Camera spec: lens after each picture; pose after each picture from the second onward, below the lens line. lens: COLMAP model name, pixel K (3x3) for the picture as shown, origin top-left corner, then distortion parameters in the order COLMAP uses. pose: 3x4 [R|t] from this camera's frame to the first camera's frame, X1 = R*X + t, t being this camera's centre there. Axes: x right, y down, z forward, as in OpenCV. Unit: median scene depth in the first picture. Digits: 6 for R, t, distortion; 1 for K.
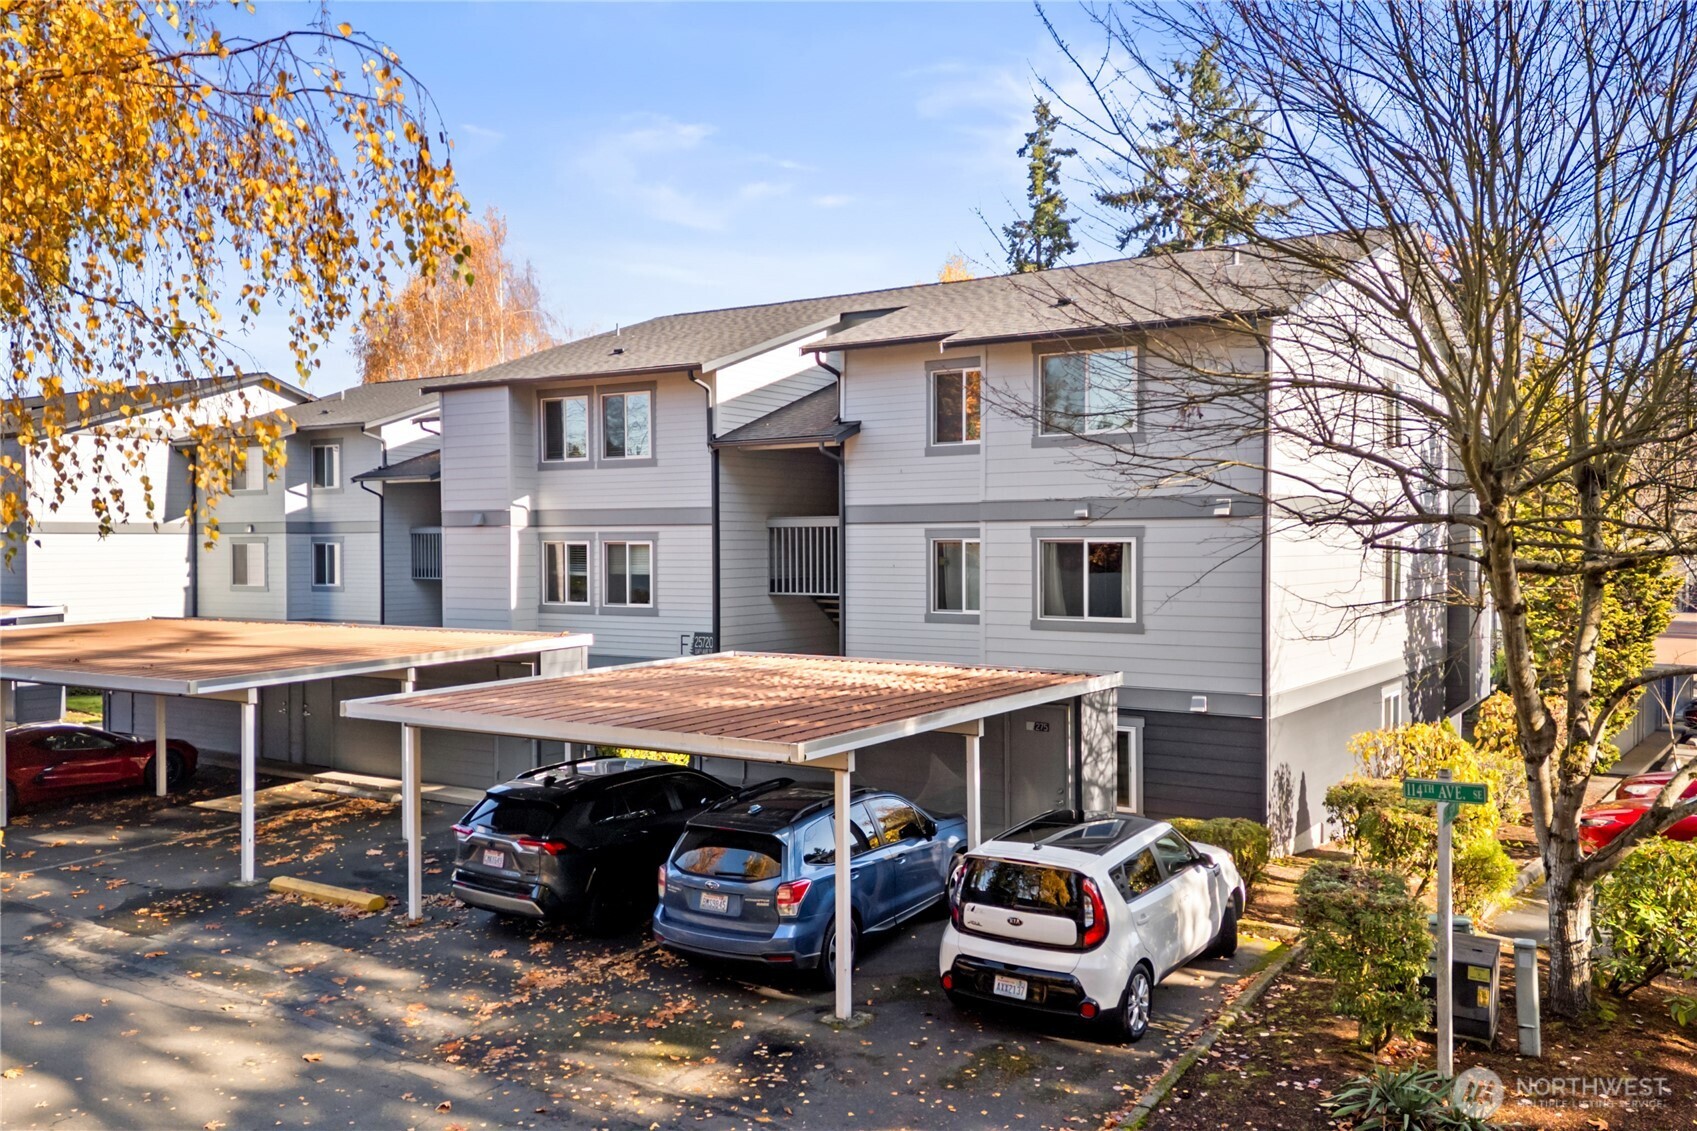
lens RADIAL K [[1315.4, 0, 848.5], [0, 1315.4, 565.5], [0, 0, 1]] dist [0.016044, -0.001020]
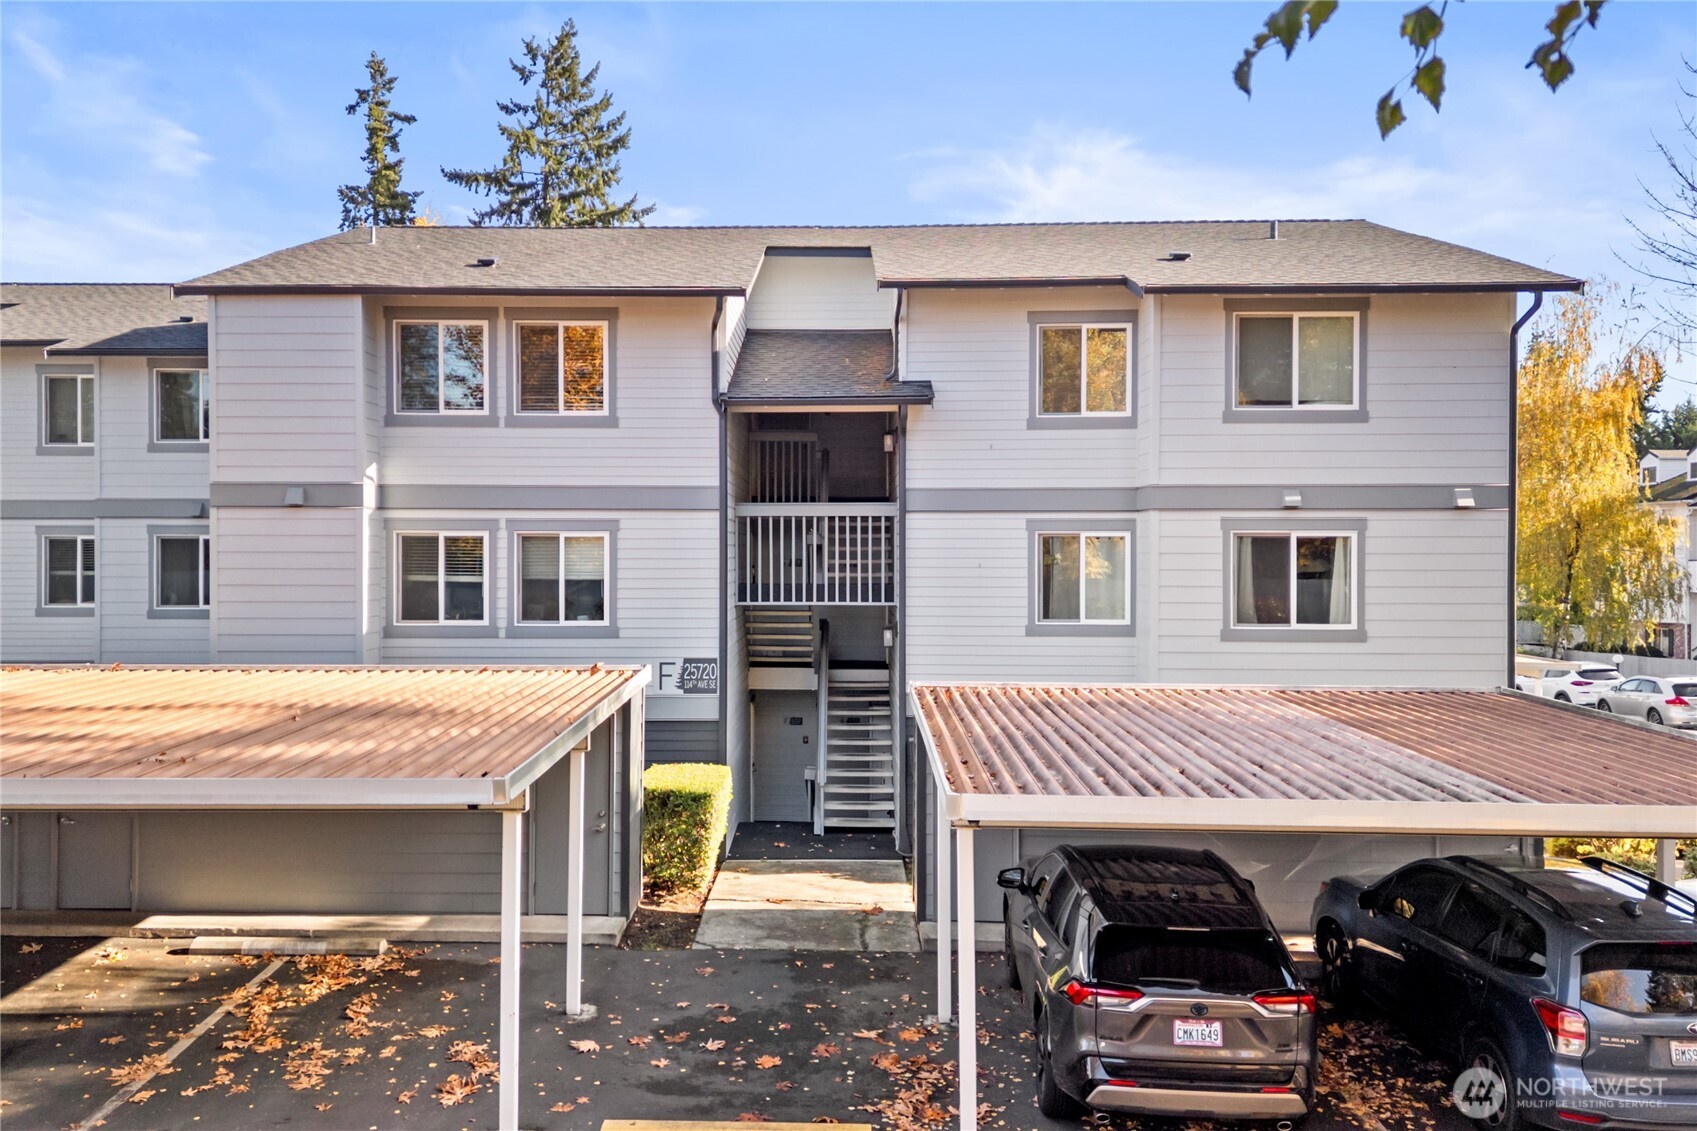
lens RADIAL K [[1320.4, 0, 848.5], [0, 1320.4, 565.5], [0, 0, 1]] dist [0.086737, 0.000077]
pose [[0.867794, -0.004602, 0.496904, -0.380075], [0.004527, 0.999989, 0.001355, -0.000995], [-0.496904, 0.001073, 0.867805, 0.303211]]
